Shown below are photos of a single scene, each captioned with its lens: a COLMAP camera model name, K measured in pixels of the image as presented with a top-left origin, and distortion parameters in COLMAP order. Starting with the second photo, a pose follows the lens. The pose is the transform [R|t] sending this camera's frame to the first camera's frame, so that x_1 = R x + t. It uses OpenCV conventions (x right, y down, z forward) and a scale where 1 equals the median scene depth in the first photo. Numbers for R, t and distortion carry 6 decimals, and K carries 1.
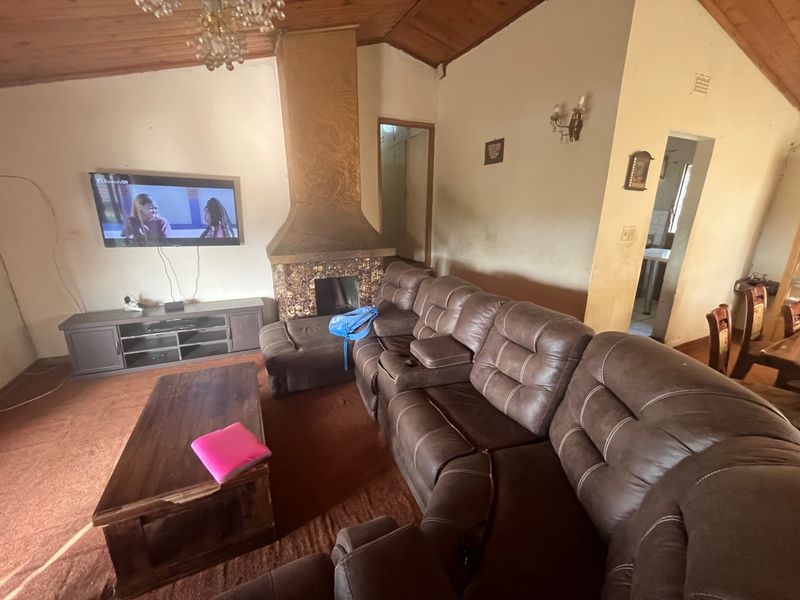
lens RADIAL K [[320.1, 0, 399.4], [0, 320.1, 301.2], [0, 0, 1]] dist [-0.003942, -0.000034]
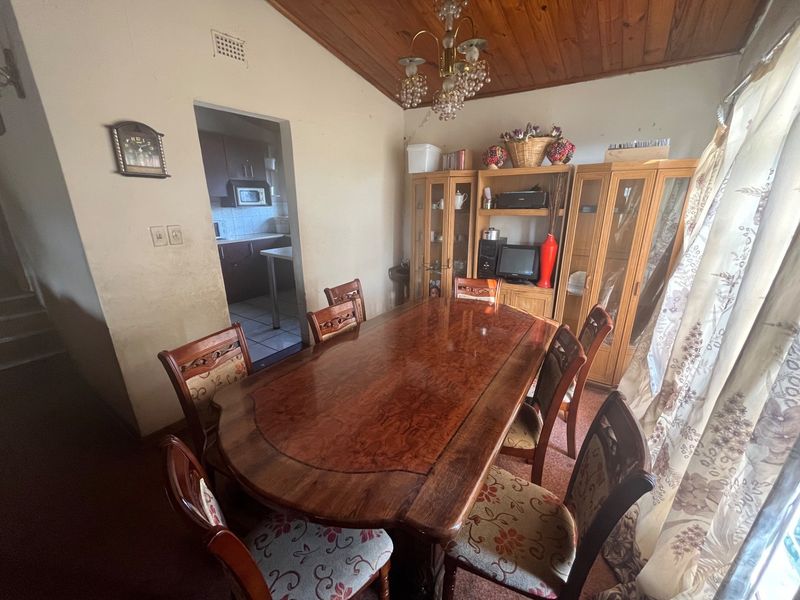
lens RADIAL K [[320.1, 0, 399.3], [0, 320.1, 298.8], [0, 0, 1]] dist [-0.003942, -0.000034]
pose [[0.870296, -0.154488, 0.467673, 0.745403], [0.144841, 0.987825, 0.056775, -0.028383], [-0.470750, 0.018327, 0.882076, 0.081990]]
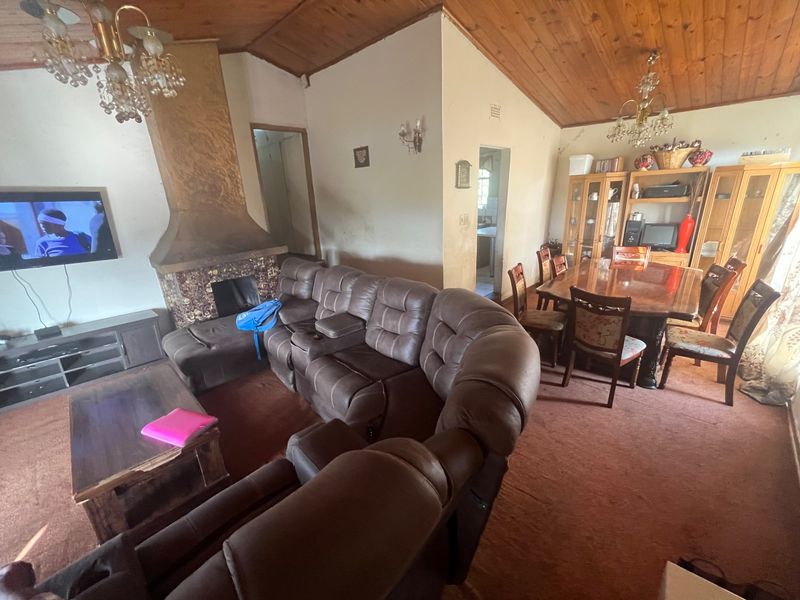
lens RADIAL K [[320.1, 0, 396.8], [0, 320.1, 298.8], [0, 0, 1]] dist [-0.003942, -0.000034]
pose [[0.941281, -0.146335, 0.304263, -0.022815], [0.138300, 0.989231, 0.047918, 0.017573], [-0.307999, -0.003025, 0.951382, -0.204070]]
